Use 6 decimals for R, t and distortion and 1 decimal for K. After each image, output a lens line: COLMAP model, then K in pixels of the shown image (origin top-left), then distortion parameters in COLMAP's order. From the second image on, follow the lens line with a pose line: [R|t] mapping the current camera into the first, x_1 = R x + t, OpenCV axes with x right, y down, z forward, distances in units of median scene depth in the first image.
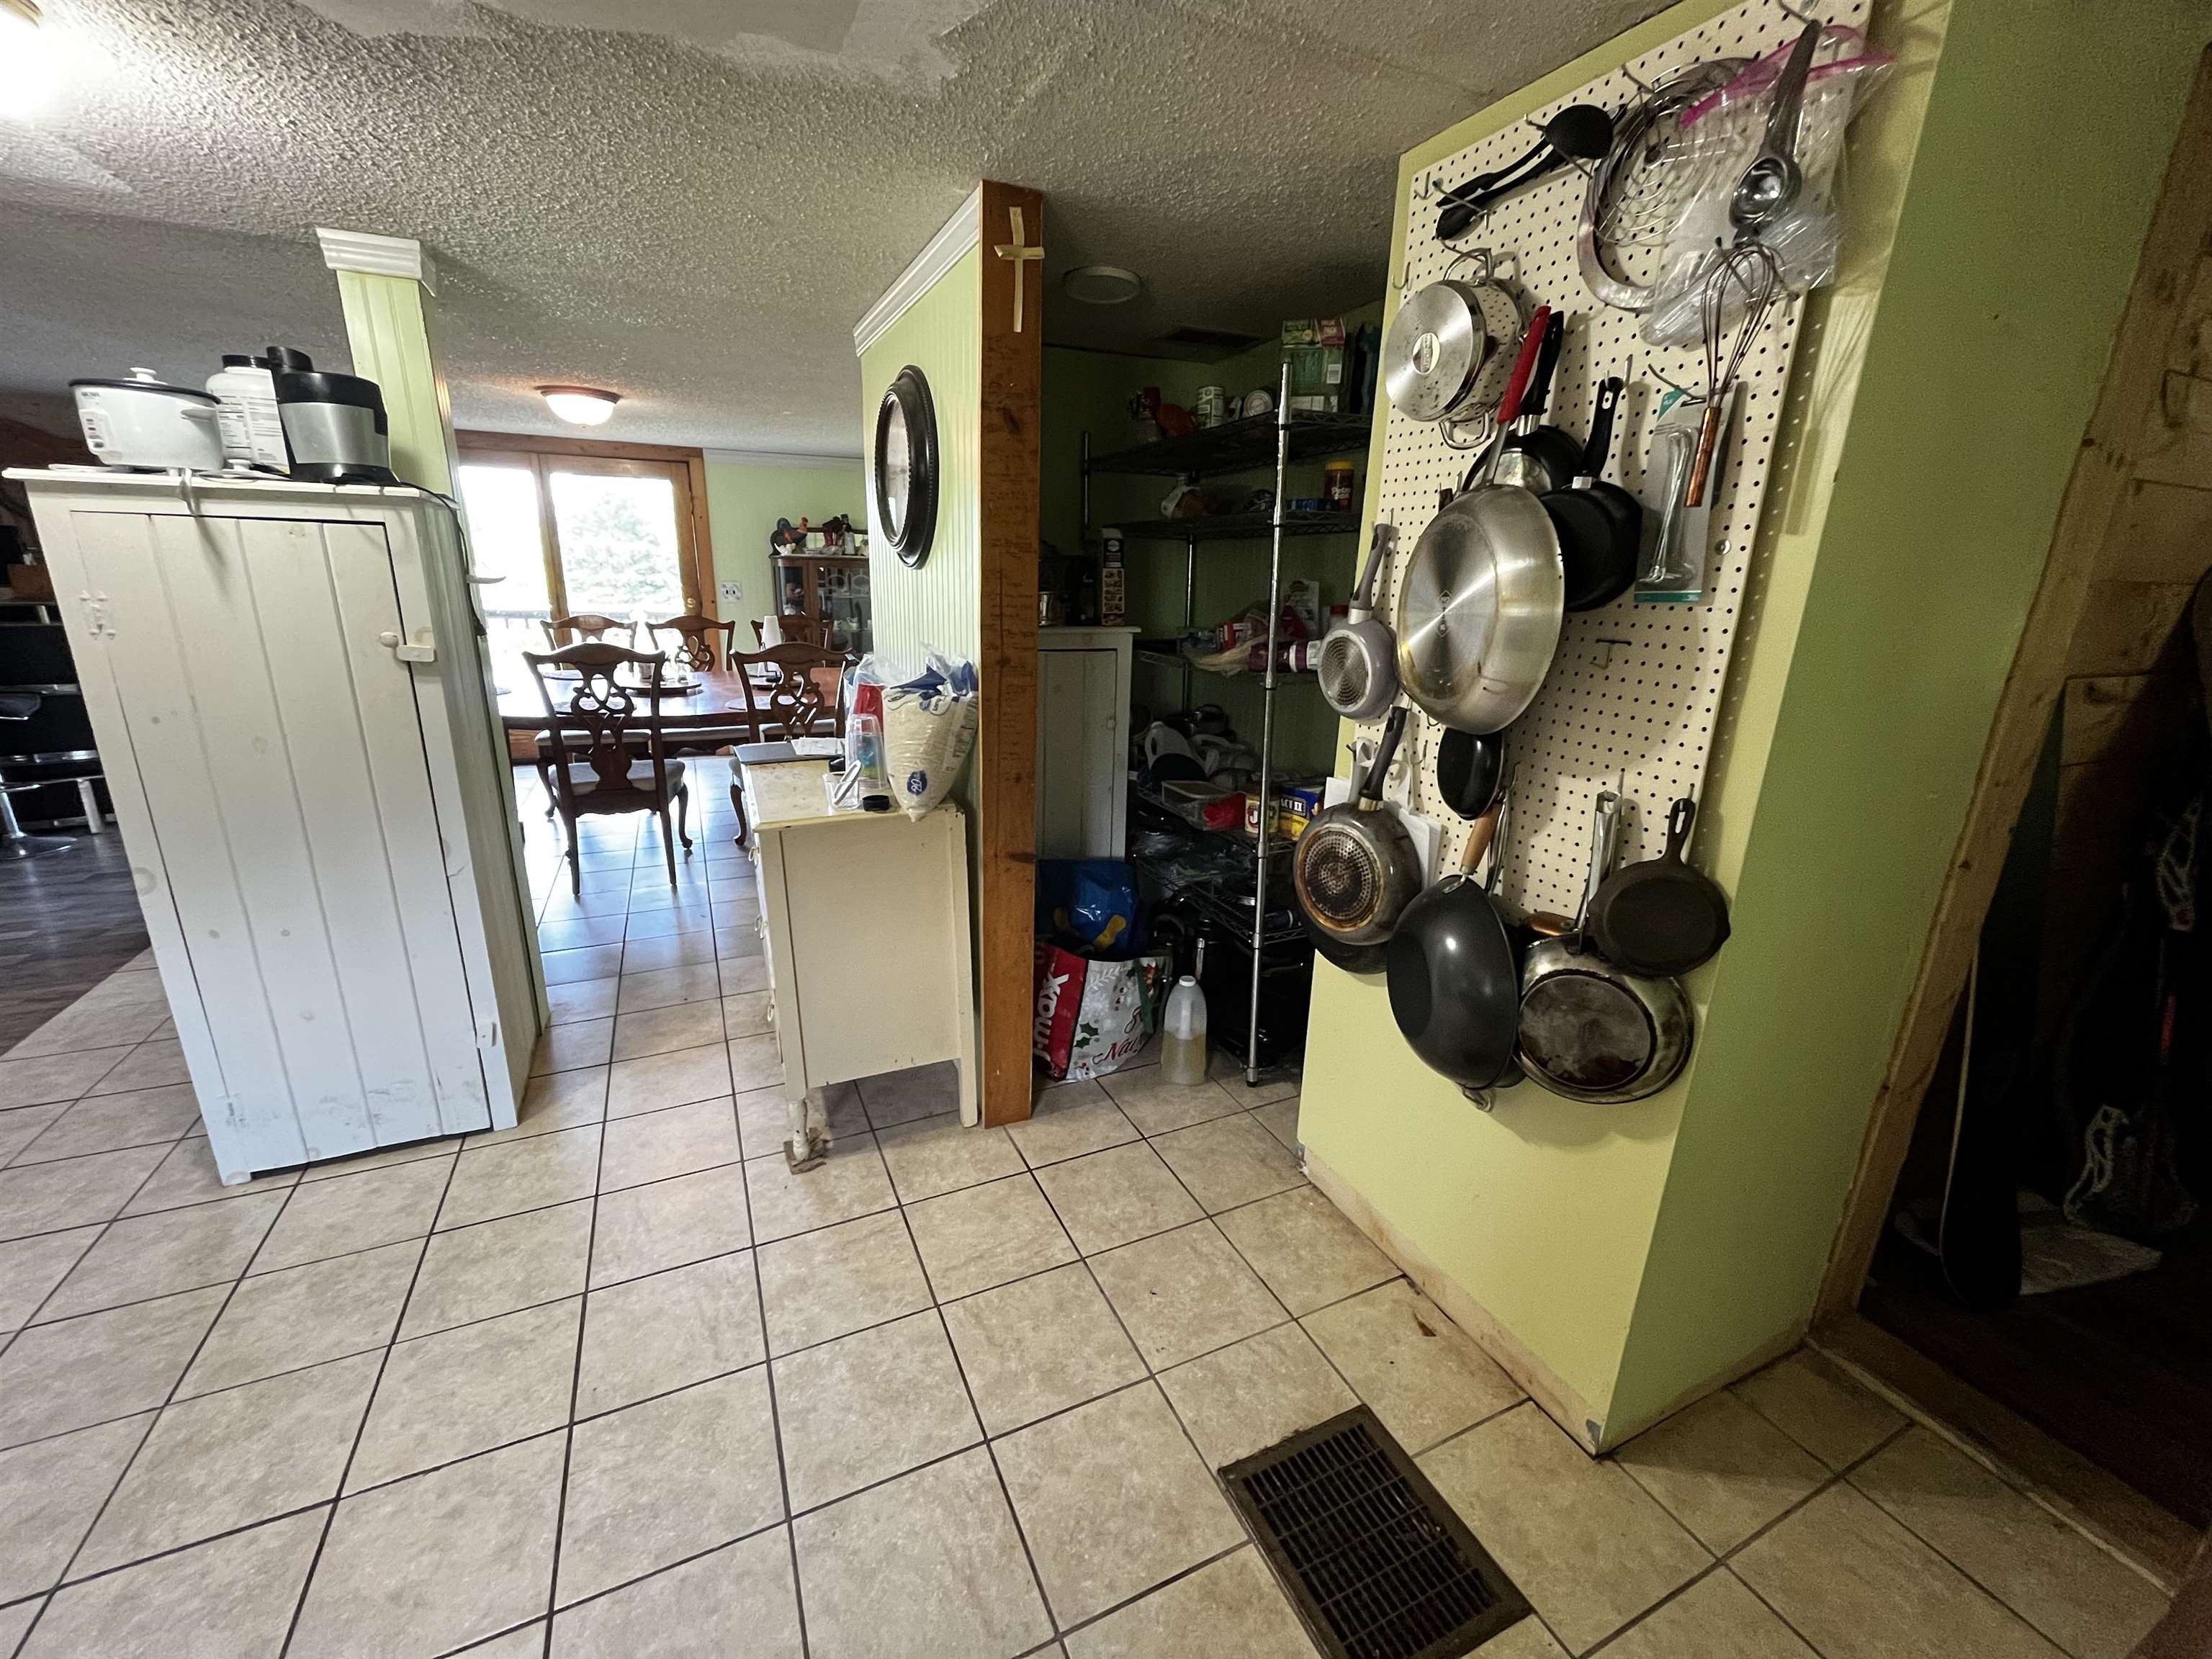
lens RADIAL K [[888.6, 0, 1094.2], [0, 888.6, 830.7], [0, 0, 1]] dist [-0.004317, 0.000371]
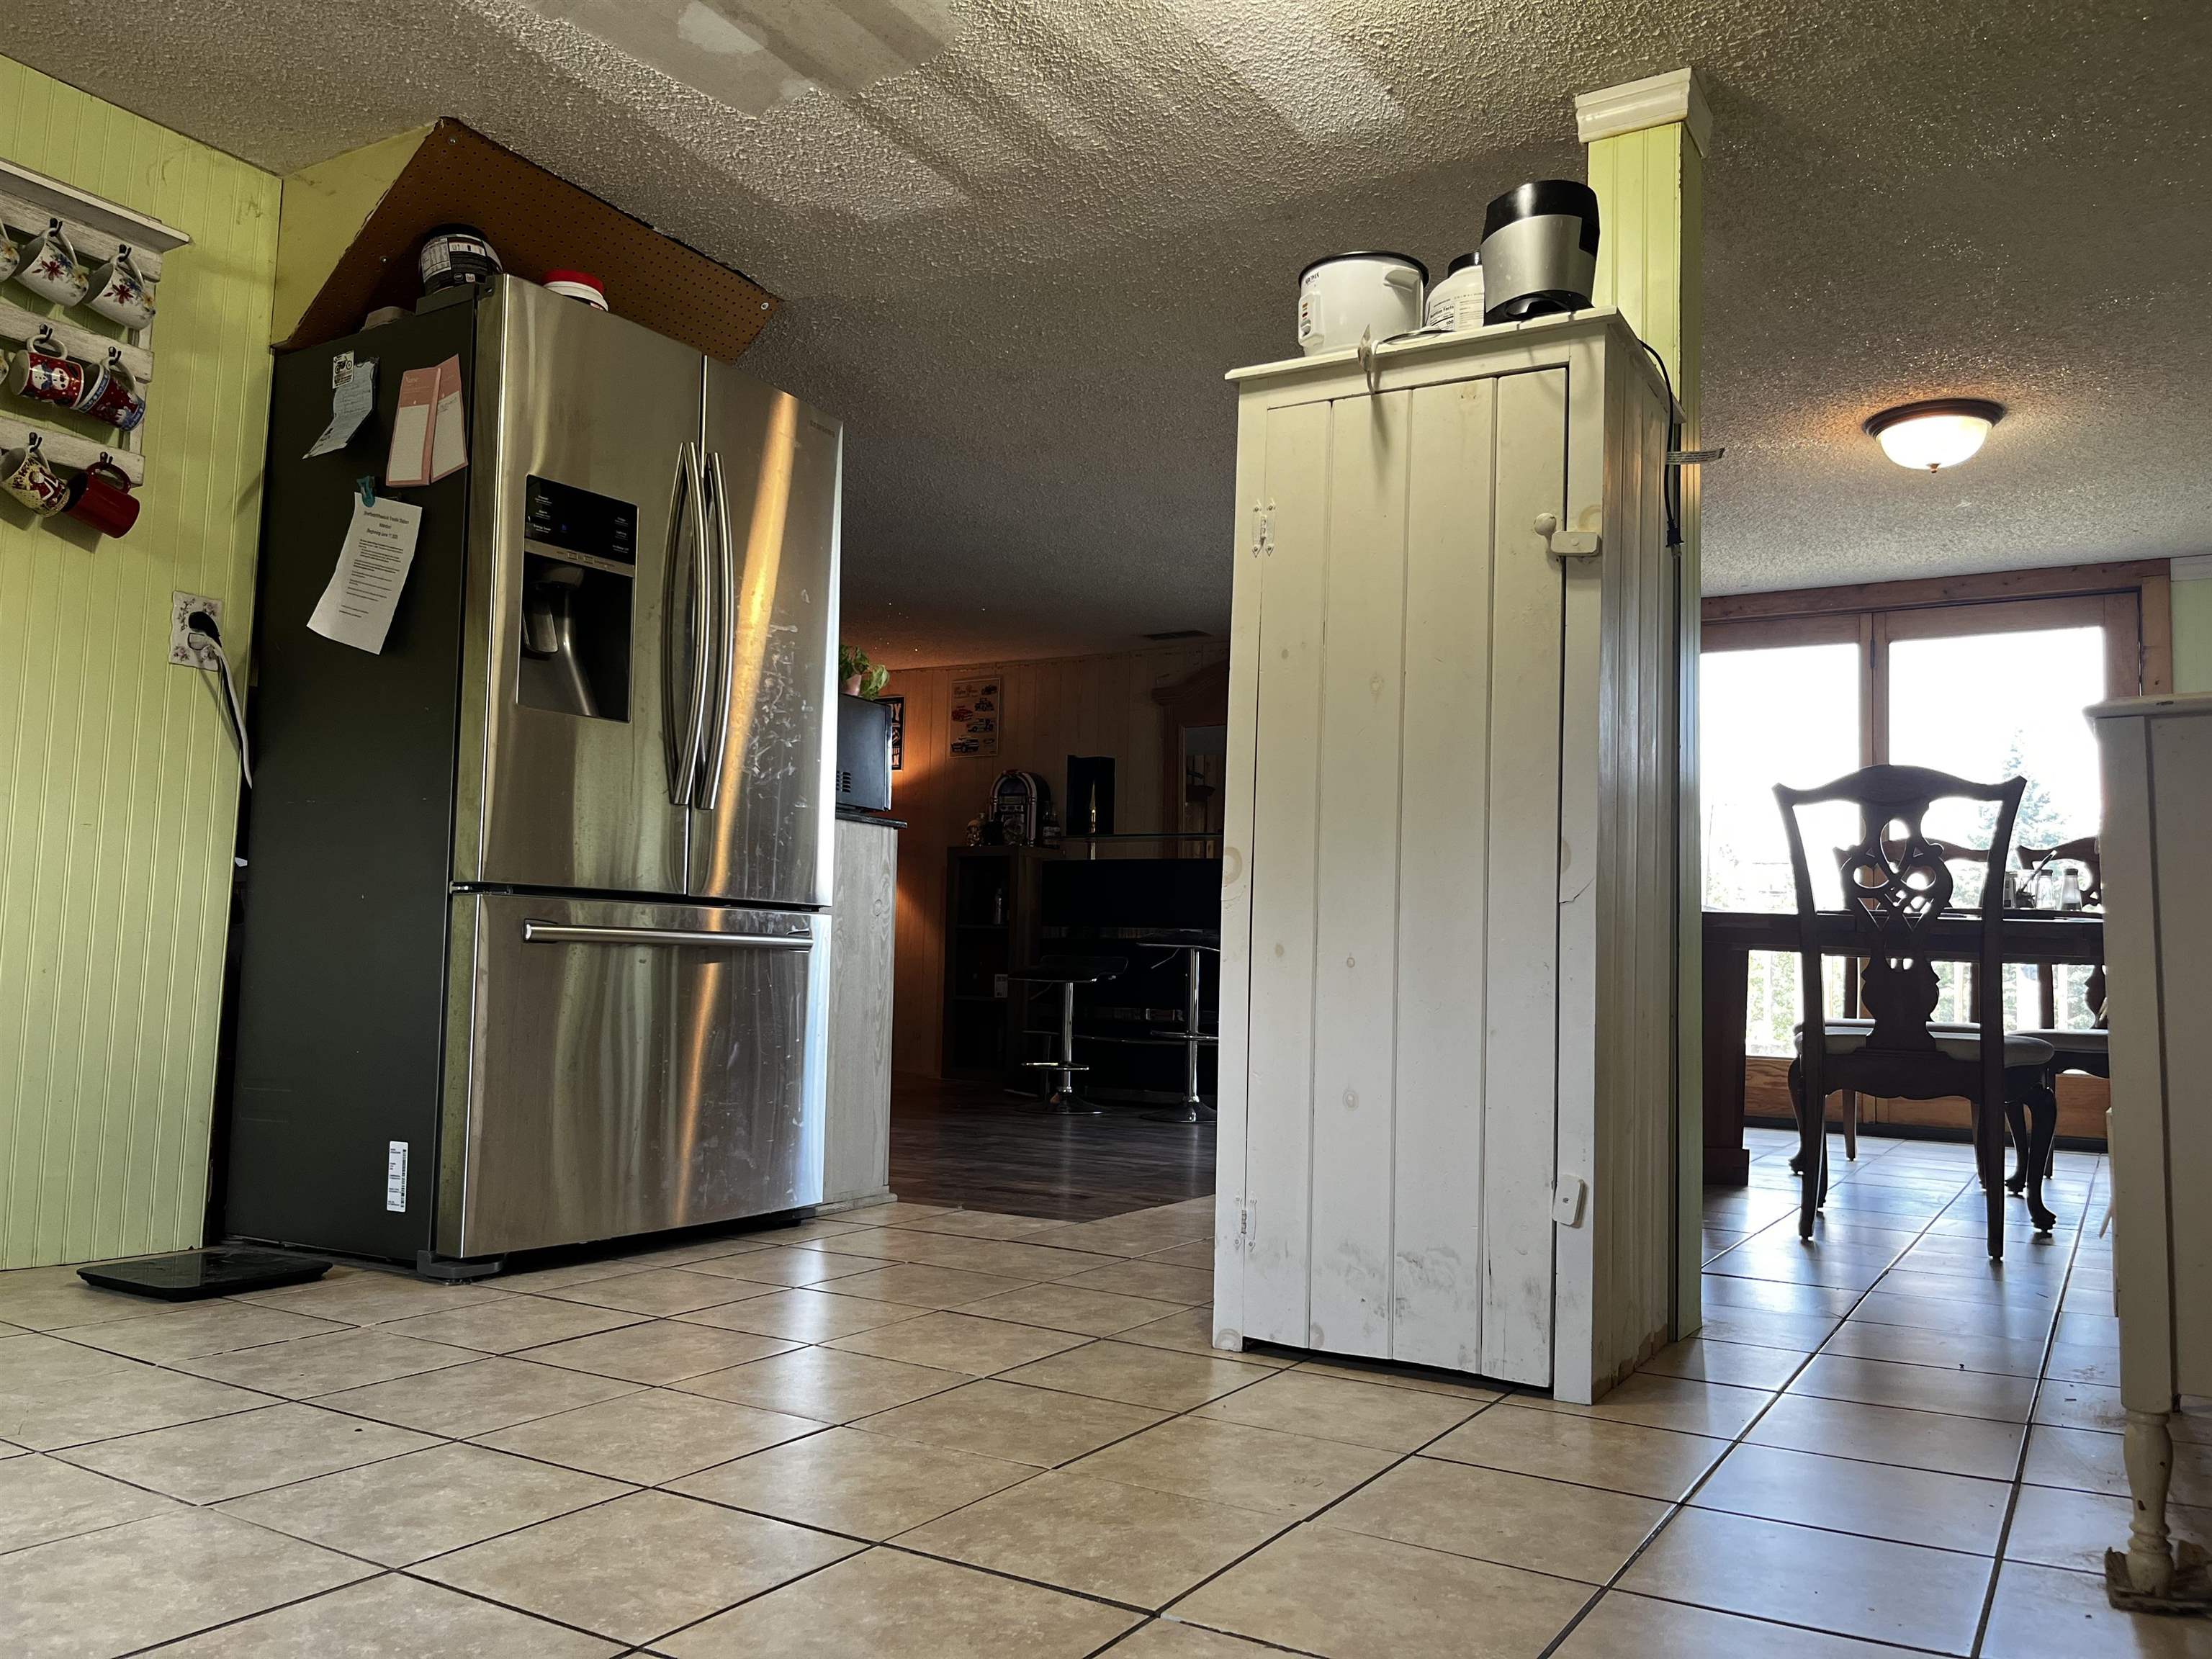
lens RADIAL K [[1667.9, 0, 1114.9], [0, 1667.9, 844.4], [0, 0, 1]] dist [0.036501, -0.060634]
pose [[0.561170, -0.070954, -0.824654, 0.044225], [-0.243552, 0.938055, -0.246446, 0.369946], [0.791057, 0.339145, 0.509127, 0.165813]]
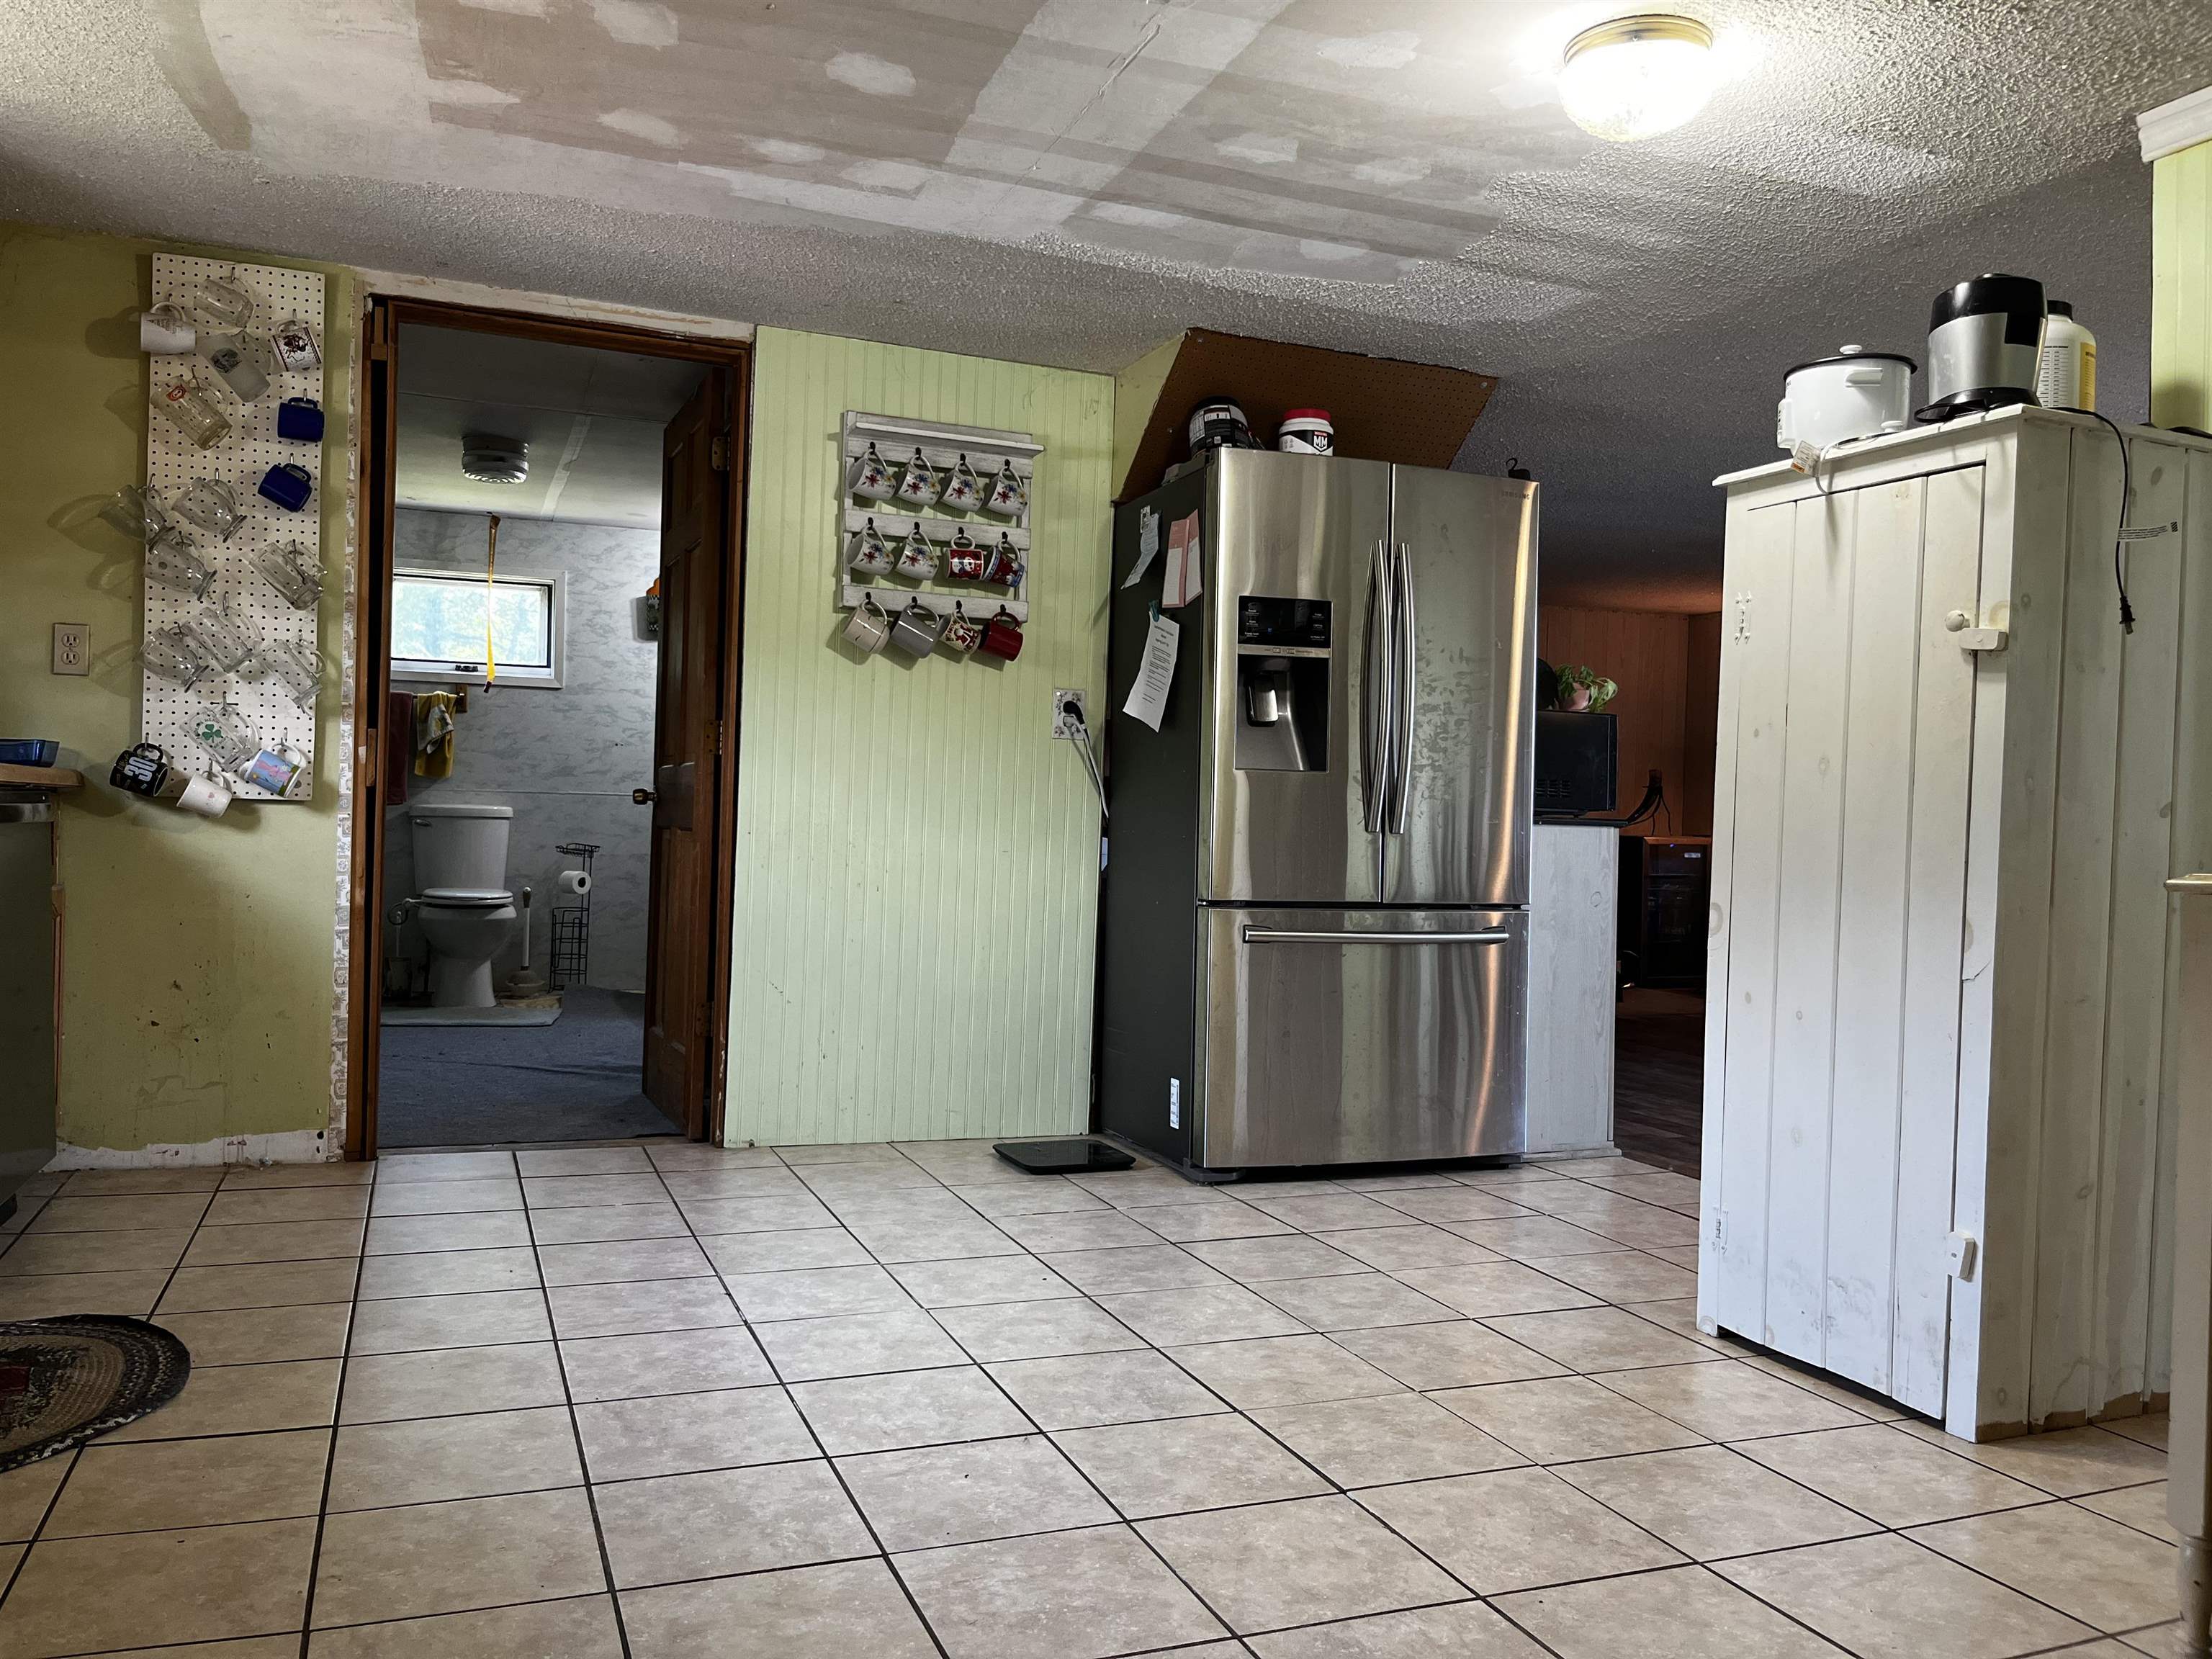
lens RADIAL K [[1667.9, 0, 1108.1], [0, 1667.9, 839.7], [0, 0, 1]] dist [0.036501, -0.060634]
pose [[-0.056645, -0.010833, -0.998336, 0.529638], [-0.306583, 0.951818, 0.007067, 0.136541], [0.950157, 0.306473, -0.057237, 0.447796]]
